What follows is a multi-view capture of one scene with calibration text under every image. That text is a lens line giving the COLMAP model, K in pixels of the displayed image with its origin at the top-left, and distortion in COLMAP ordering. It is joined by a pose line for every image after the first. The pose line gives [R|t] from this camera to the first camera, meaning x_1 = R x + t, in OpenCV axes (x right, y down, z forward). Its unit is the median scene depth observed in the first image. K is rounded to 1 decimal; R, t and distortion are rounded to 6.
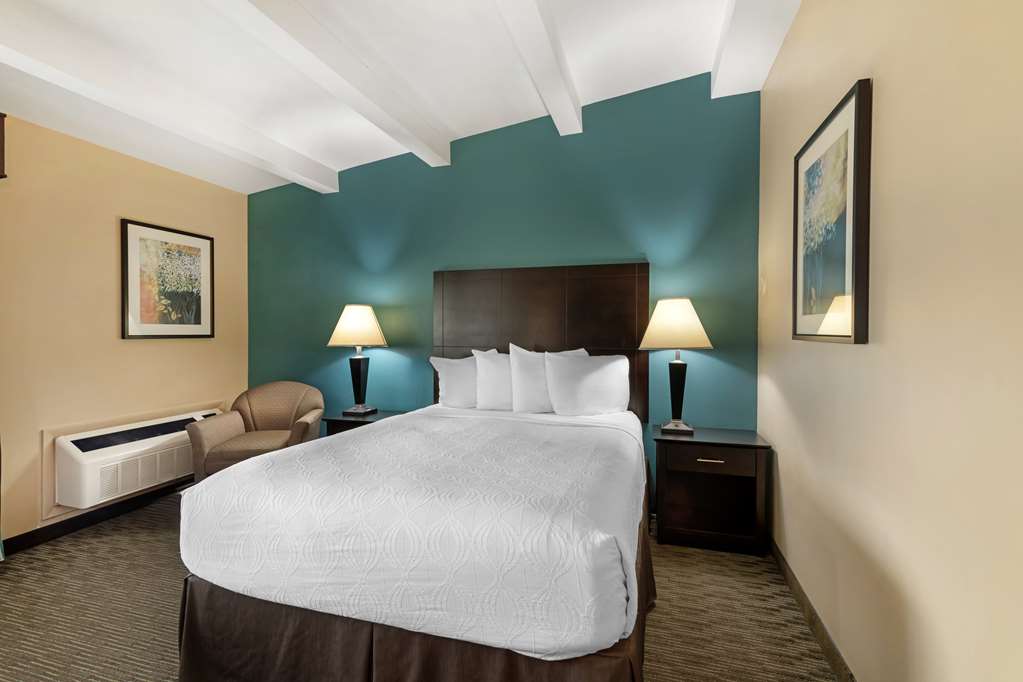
lens RADIAL K [[468.3, 0, 510.8], [0, 468.3, 334.2], [0, 0, 1]] dist [0.005475, 0.000317]
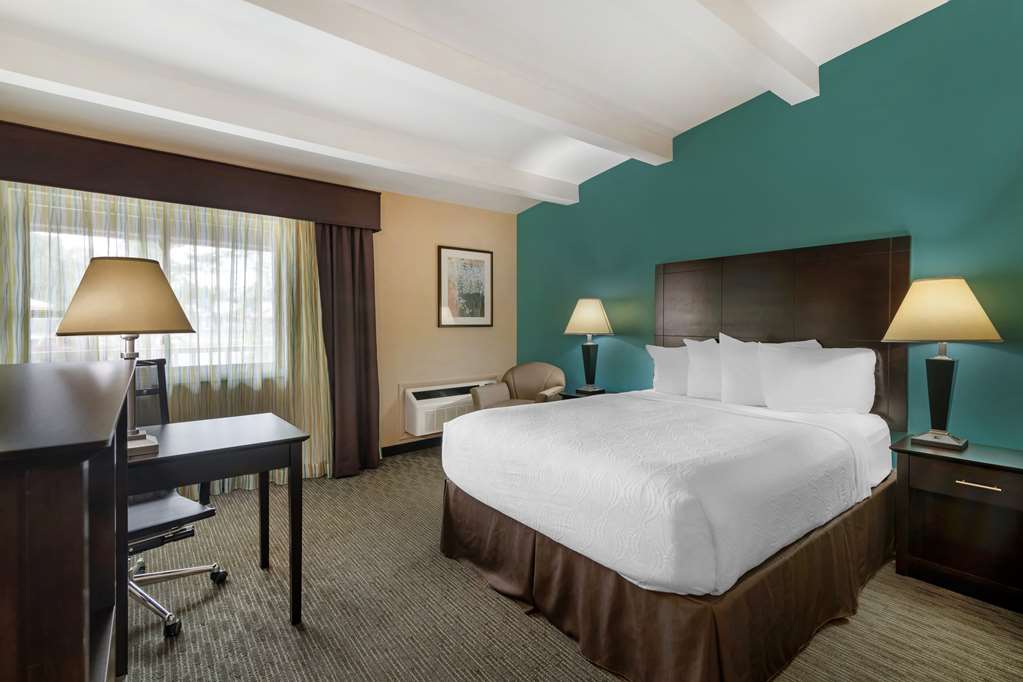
lens RADIAL K [[460.5, 0, 489.1], [0, 460.5, 329.7], [0, 0, 1]] dist [0.000702, -0.000119]
pose [[0.805297, 0.006359, -0.592837, 0.178946], [0.000131, 0.999941, 0.010903, 0.001742], [0.592871, -0.008858, 0.805249, -0.078243]]
